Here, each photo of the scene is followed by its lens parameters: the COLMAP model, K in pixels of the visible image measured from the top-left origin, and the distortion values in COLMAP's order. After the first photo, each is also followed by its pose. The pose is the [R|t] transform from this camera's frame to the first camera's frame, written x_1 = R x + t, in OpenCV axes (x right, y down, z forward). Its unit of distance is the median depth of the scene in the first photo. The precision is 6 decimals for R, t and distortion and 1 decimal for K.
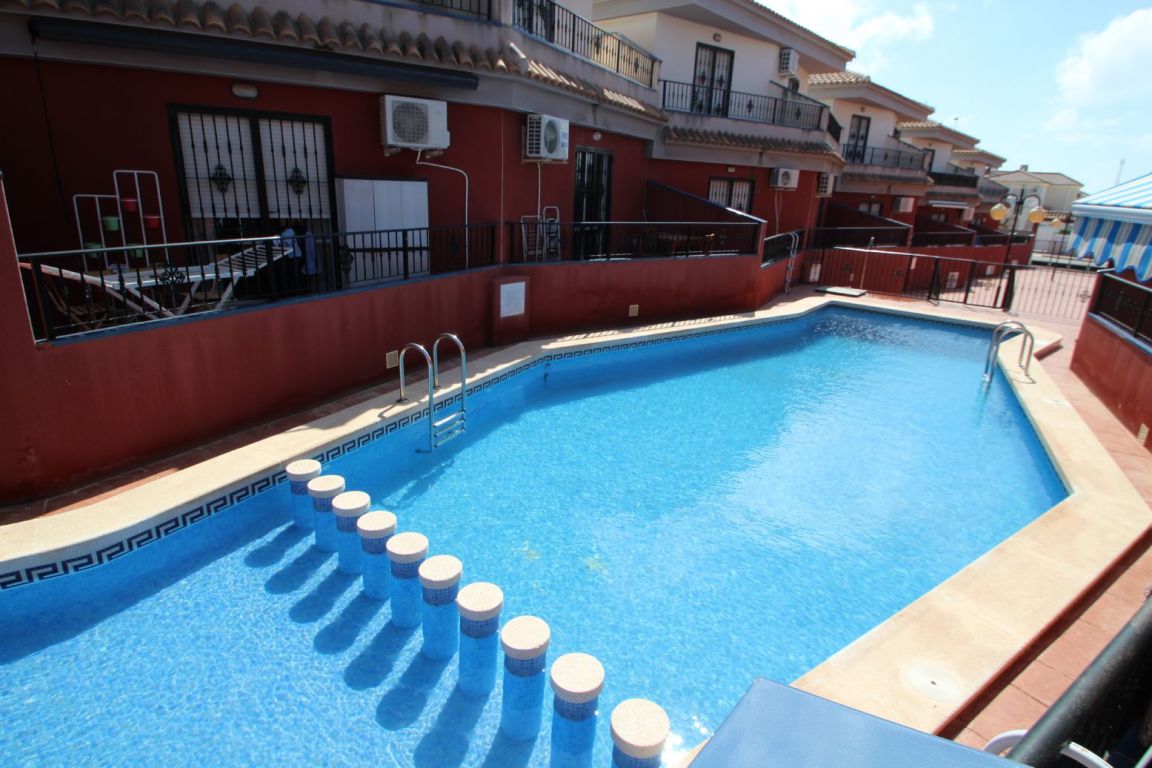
lens RADIAL K [[600.3, 0, 588.9], [0, 600.3, 382.3], [0, 0, 1]] dist [0.015117, -0.028711]
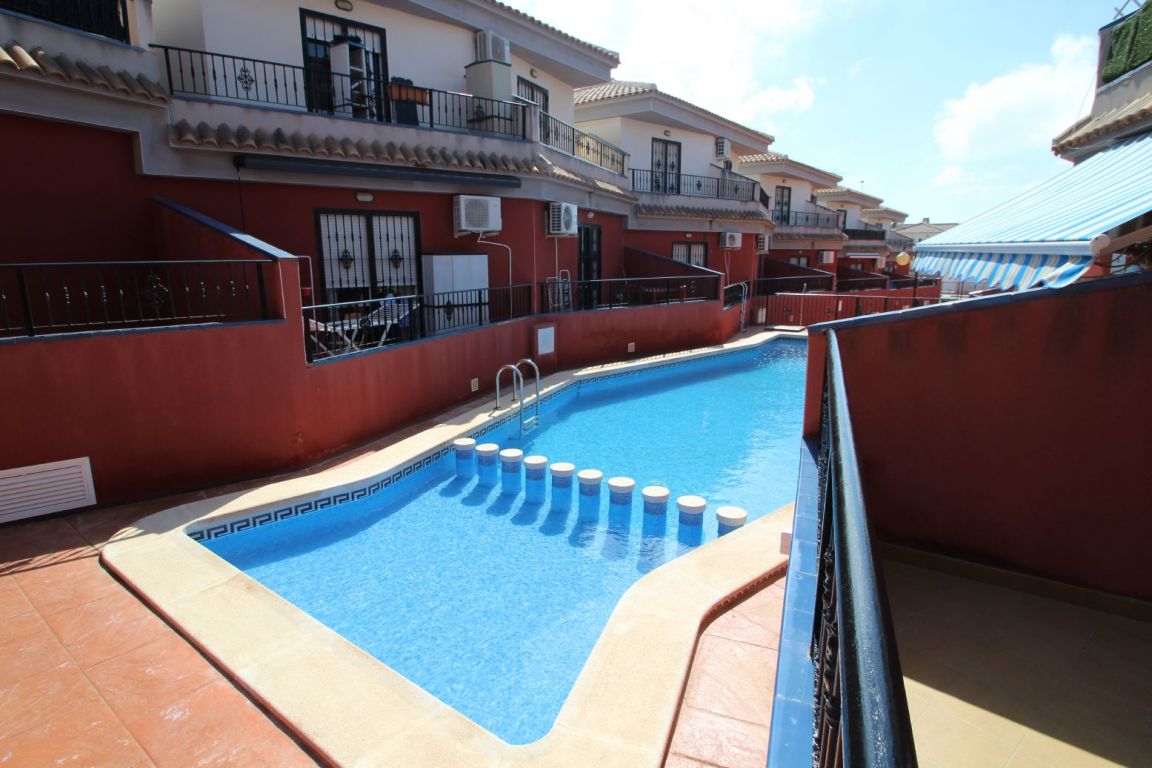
lens RADIAL K [[602.3, 0, 588.3], [0, 602.3, 384.0], [0, 0, 1]] dist [-0.000989, -0.016217]
pose [[0.994064, -0.066575, 0.086055, -0.106009], [0.075134, 0.992109, -0.100376, 0.063151], [-0.078693, 0.106246, 0.991221, -0.193178]]
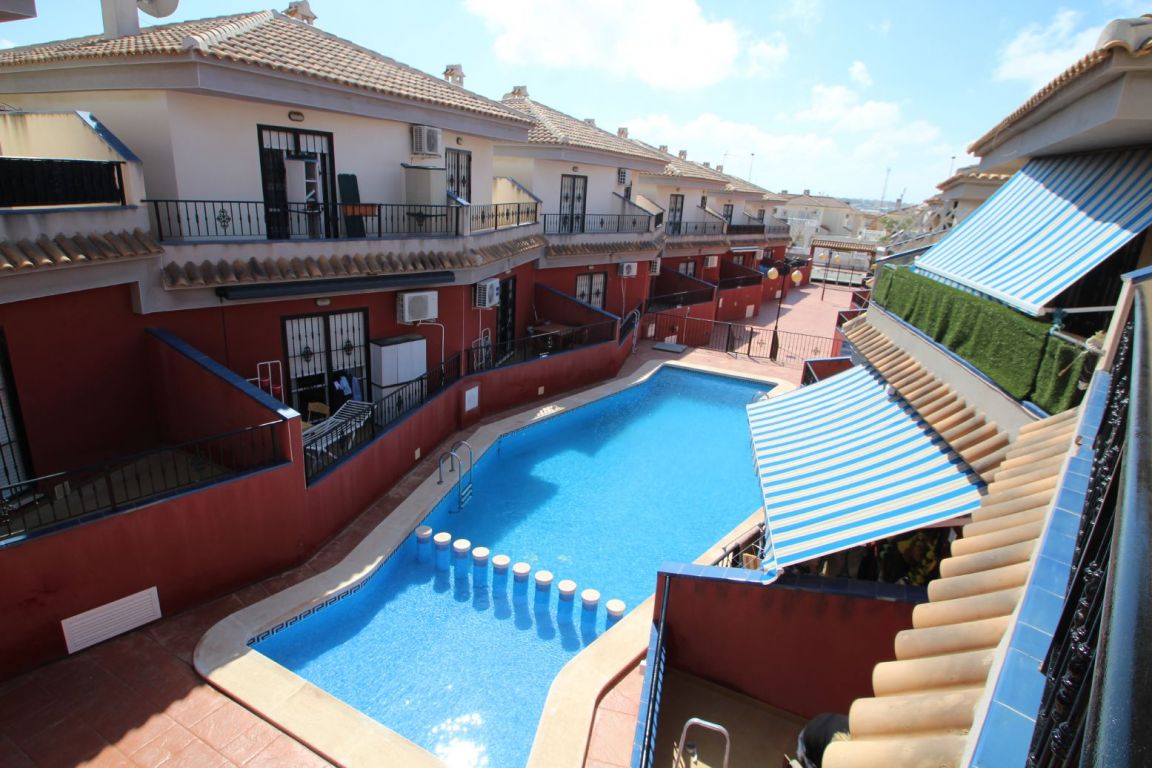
lens RADIAL K [[602.3, 0, 588.3], [0, 602.3, 384.0], [0, 0, 1]] dist [-0.000989, -0.016217]
pose [[0.966323, -0.060153, 0.250203, -0.153299], [0.056974, 0.998177, 0.019935, -0.130168], [-0.250946, -0.005008, 0.967988, -0.394977]]
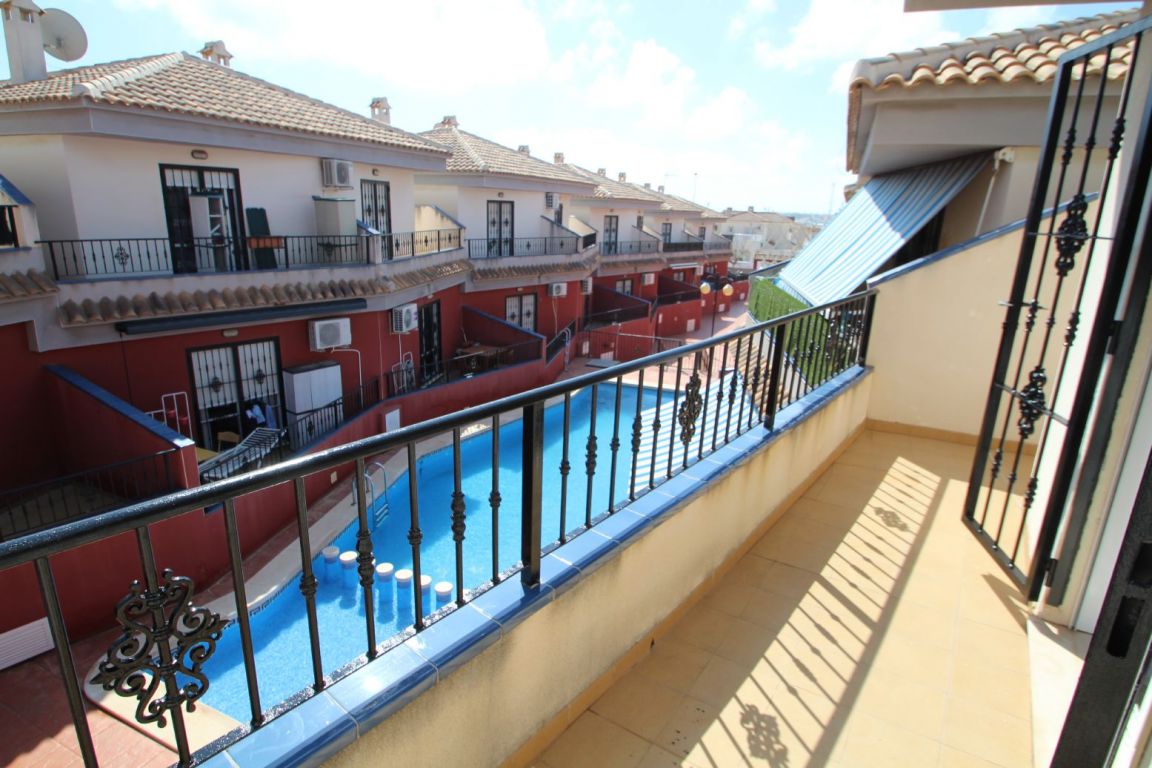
lens RADIAL K [[602.3, 0, 588.3], [0, 602.3, 384.0], [0, 0, 1]] dist [-0.000989, -0.016217]
pose [[0.946902, -0.095664, 0.306961, -0.080362], [0.103256, 0.994618, -0.008548, -0.116302], [-0.304492, 0.039790, 0.951684, -0.457029]]
